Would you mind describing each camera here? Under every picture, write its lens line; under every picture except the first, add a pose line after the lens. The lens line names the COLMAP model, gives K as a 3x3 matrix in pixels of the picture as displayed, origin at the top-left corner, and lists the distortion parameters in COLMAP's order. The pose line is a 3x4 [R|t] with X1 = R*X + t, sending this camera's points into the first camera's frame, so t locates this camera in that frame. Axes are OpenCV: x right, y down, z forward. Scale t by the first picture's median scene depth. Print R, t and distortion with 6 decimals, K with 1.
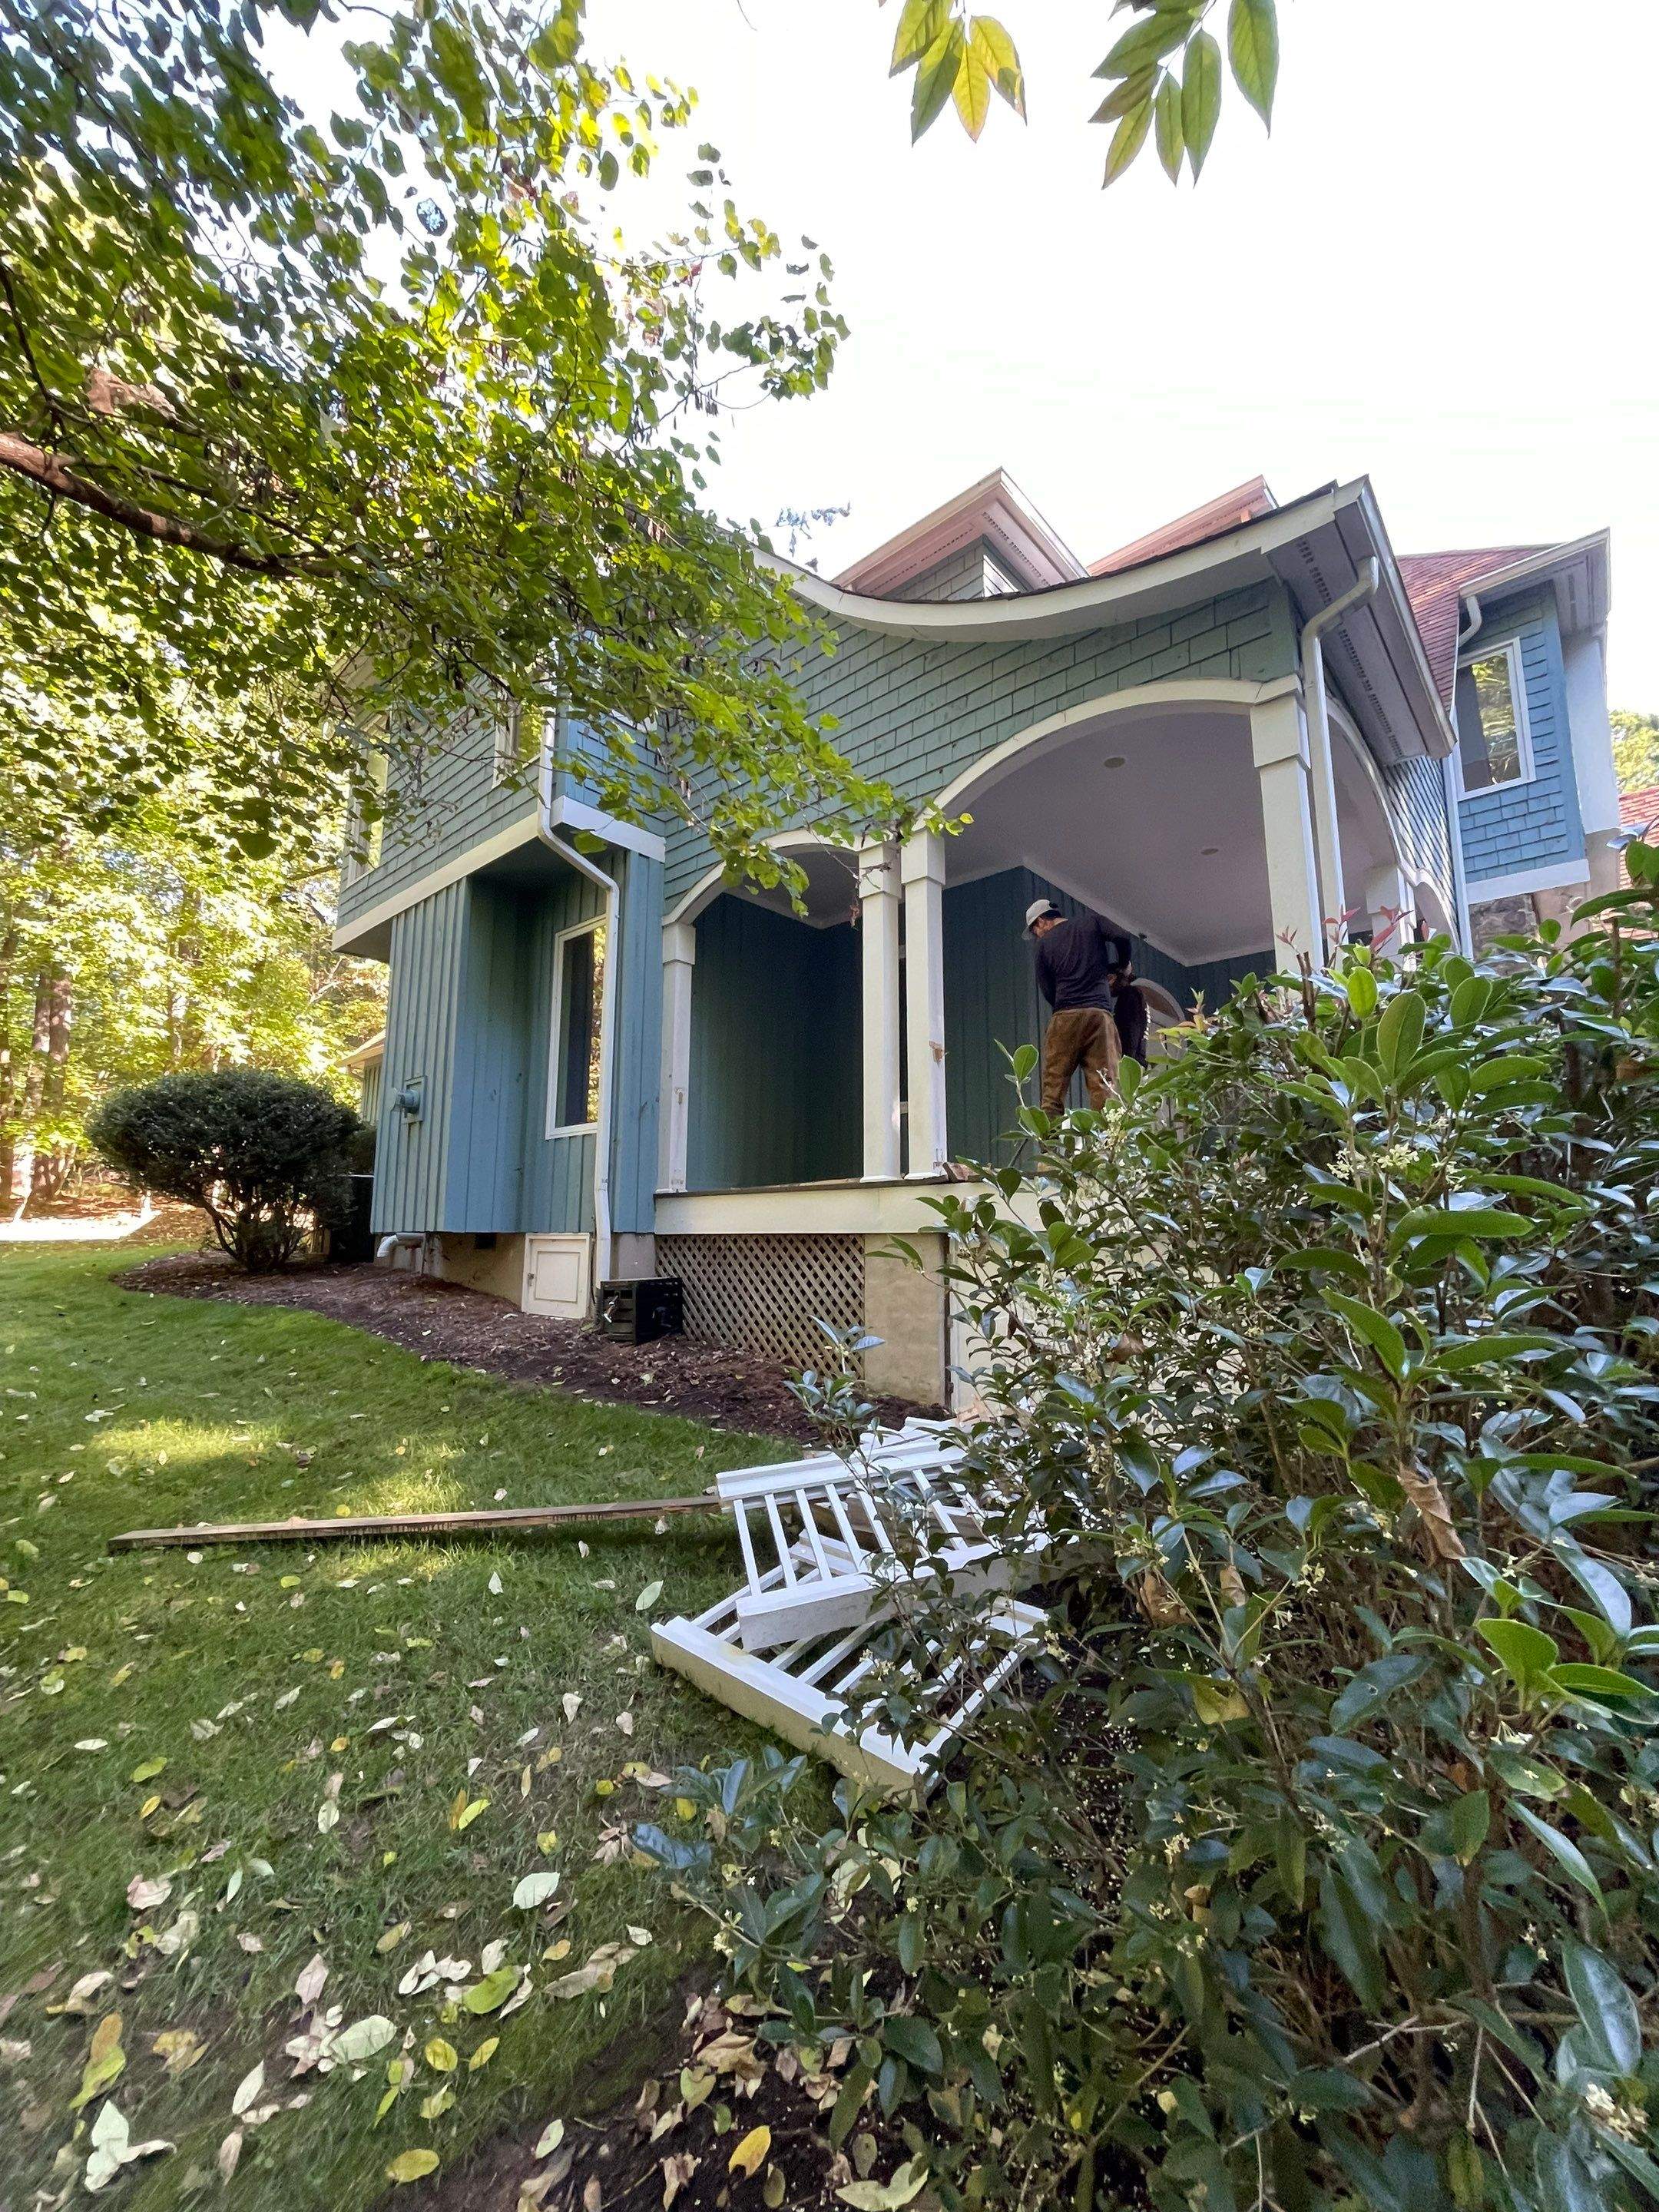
lens RADIAL K [[885.4, 0, 824.8], [0, 885.4, 1113.9], [0, 0, 1]] dist [-0.007093, 0.000103]
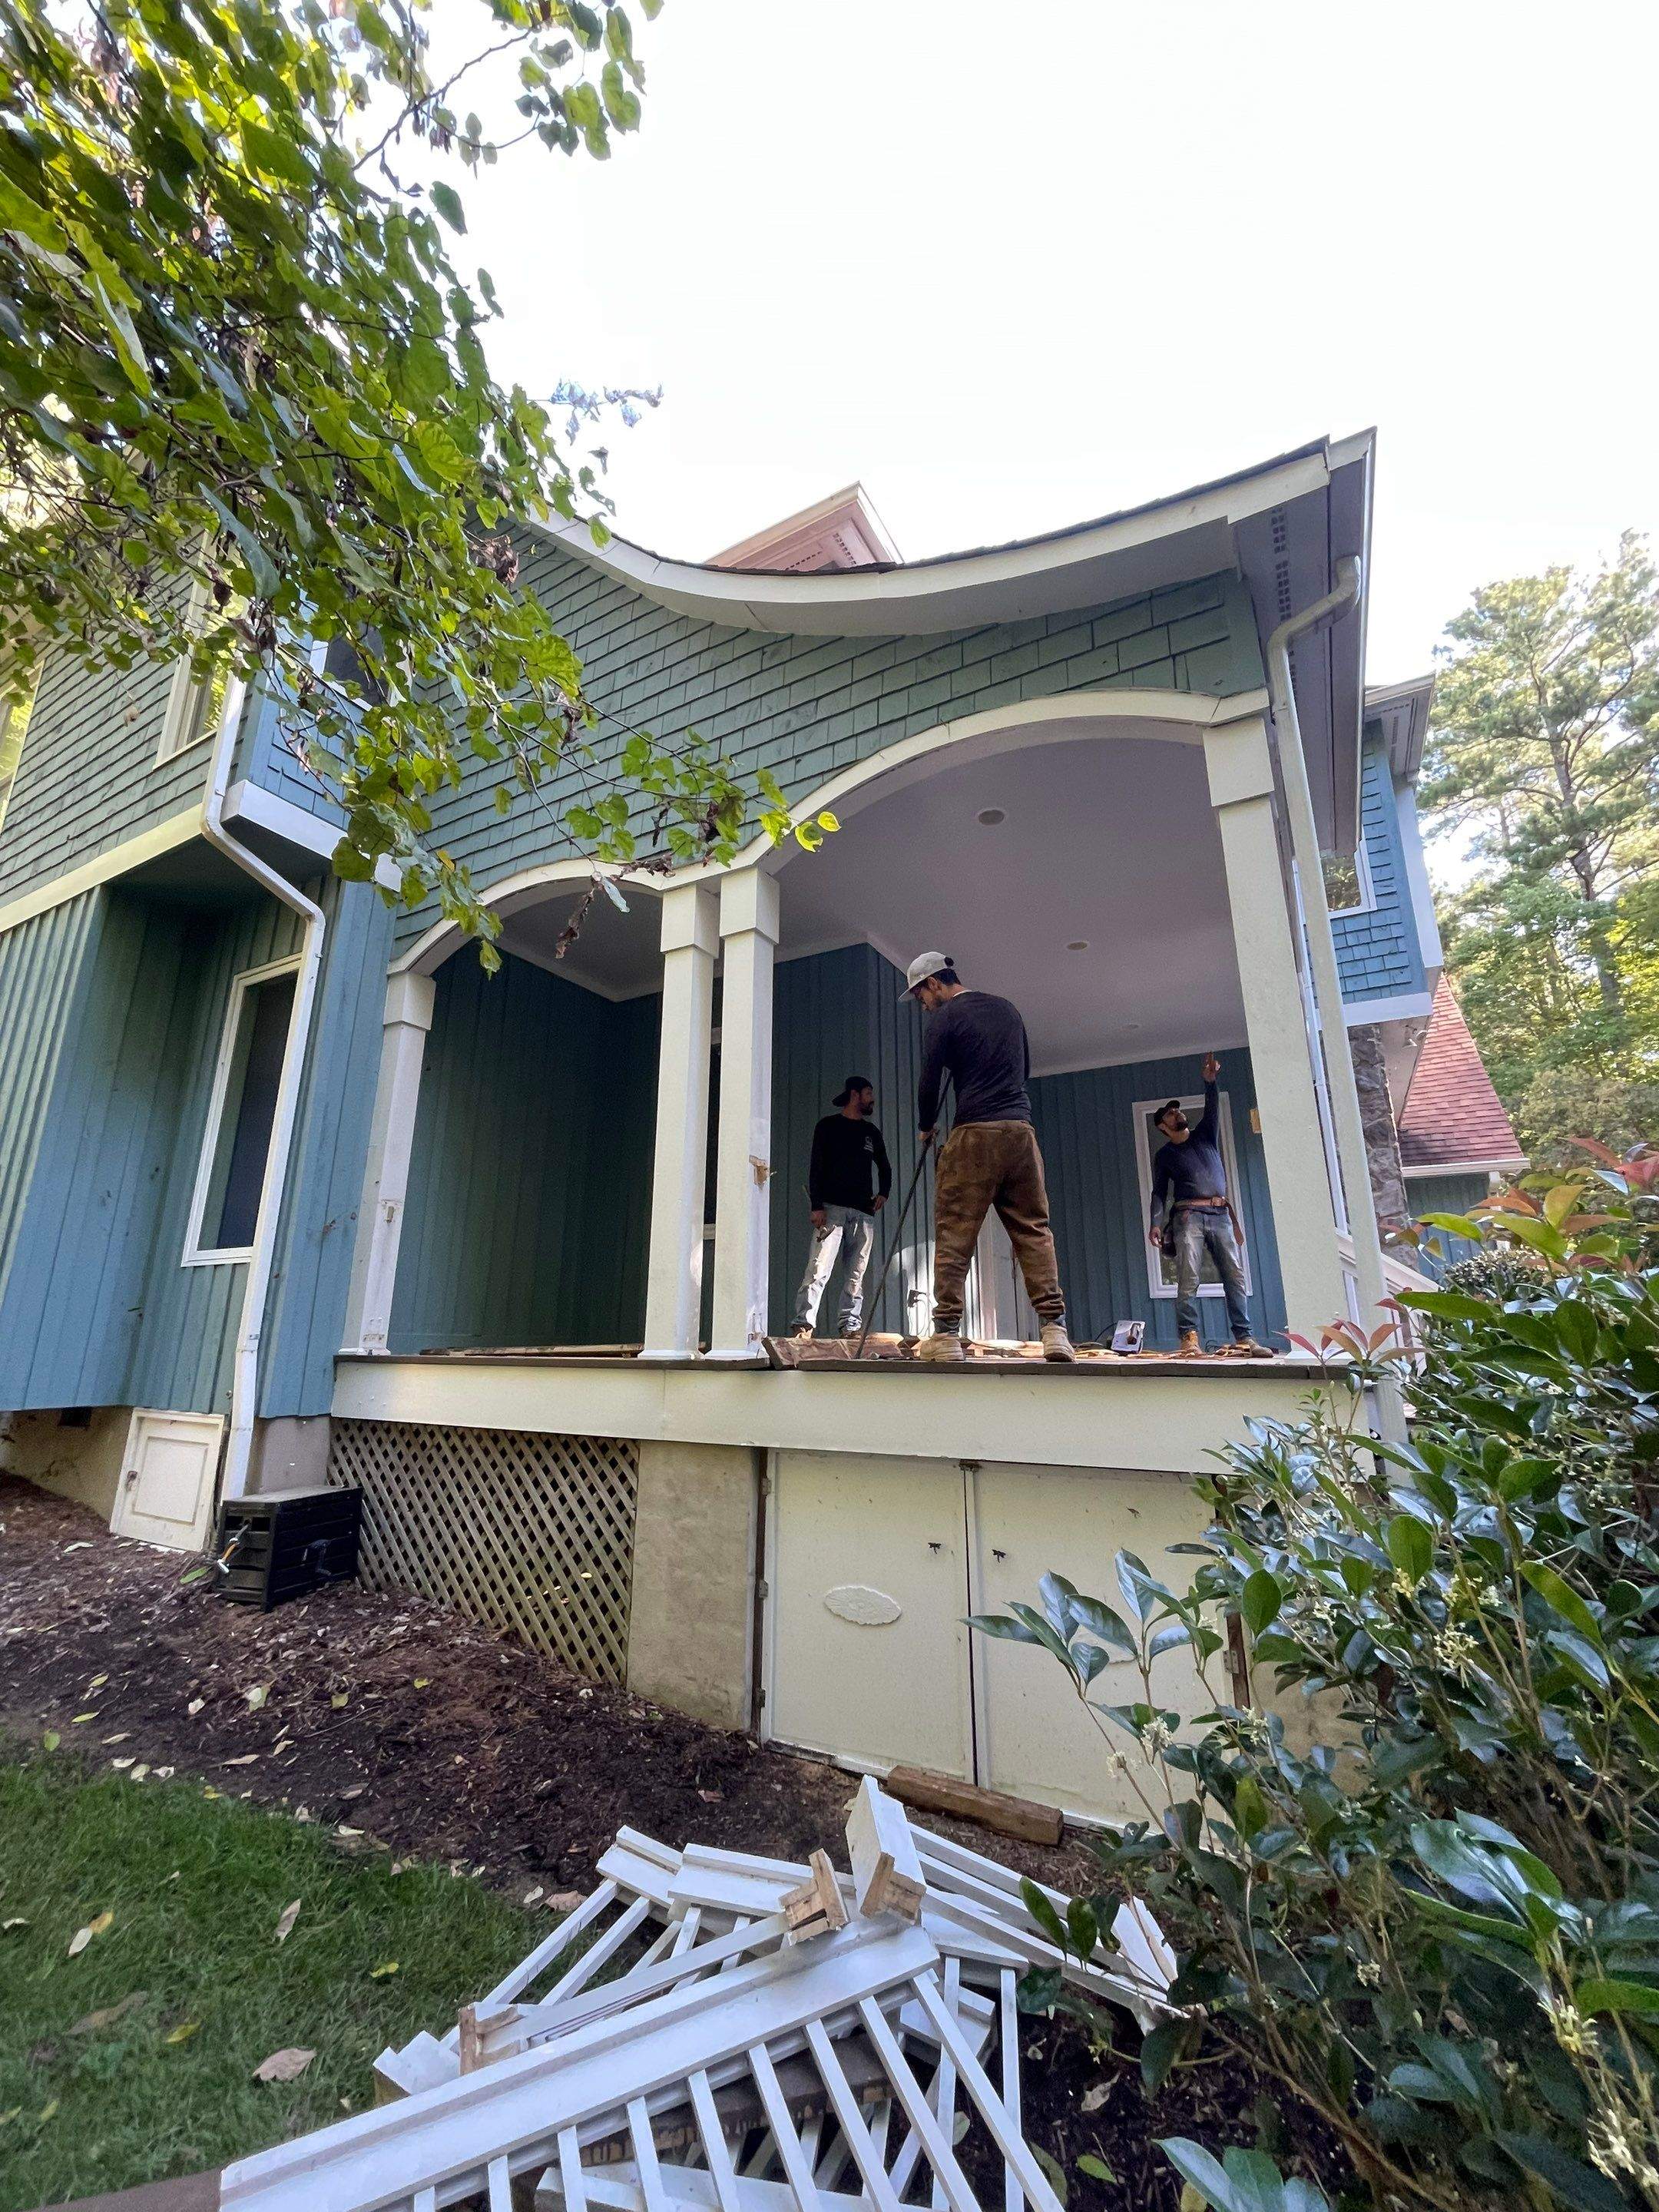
lens RADIAL K [[885.4, 0, 819.6], [0, 885.4, 1106.6], [0, 0, 1]] dist [-0.007093, 0.000103]
pose [[0.977282, 0.056049, 0.204400, 0.023649], [-0.031444, 0.992069, -0.121697, -0.031118], [-0.209600, 0.112505, 0.971293, 0.260064]]
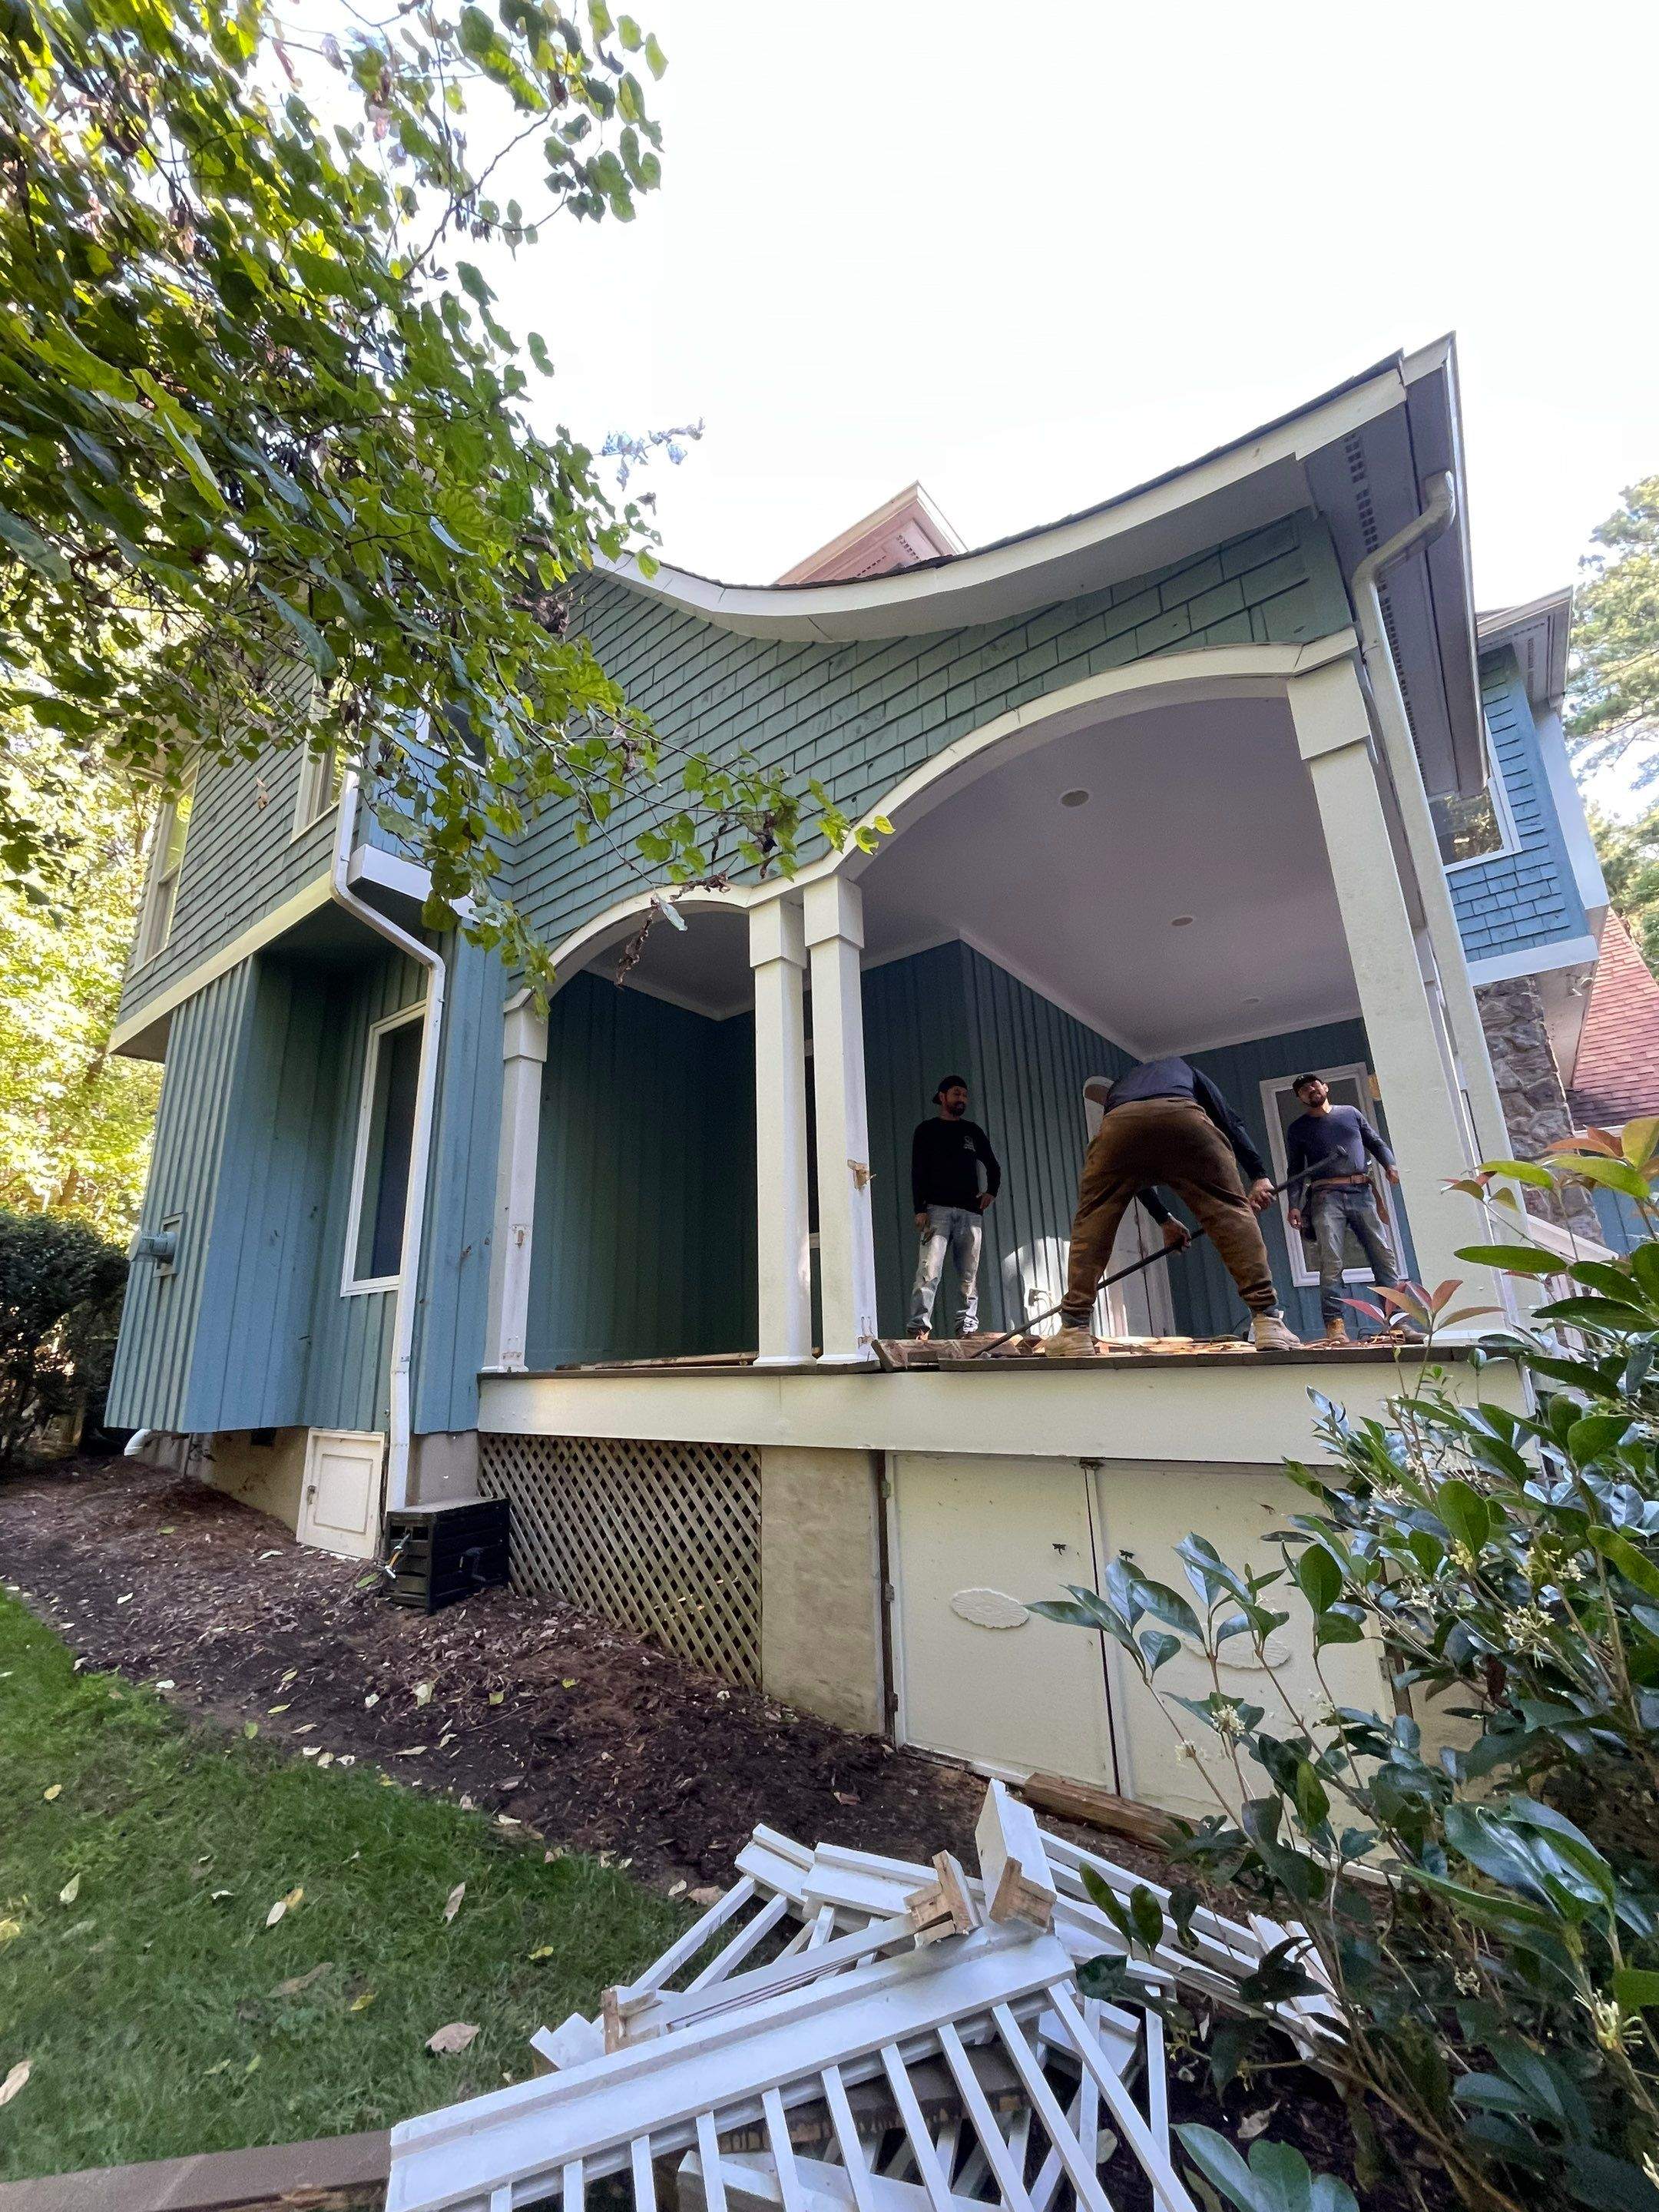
lens RADIAL K [[885.4, 0, 819.9], [0, 885.4, 1105.6], [0, 0, 1]] dist [-0.007093, 0.000103]
pose [[0.997307, -0.012945, 0.072182, 0.039098], [0.022360, 0.991106, -0.131185, -0.027898], [-0.069841, 0.132445, 0.988727, 0.255888]]
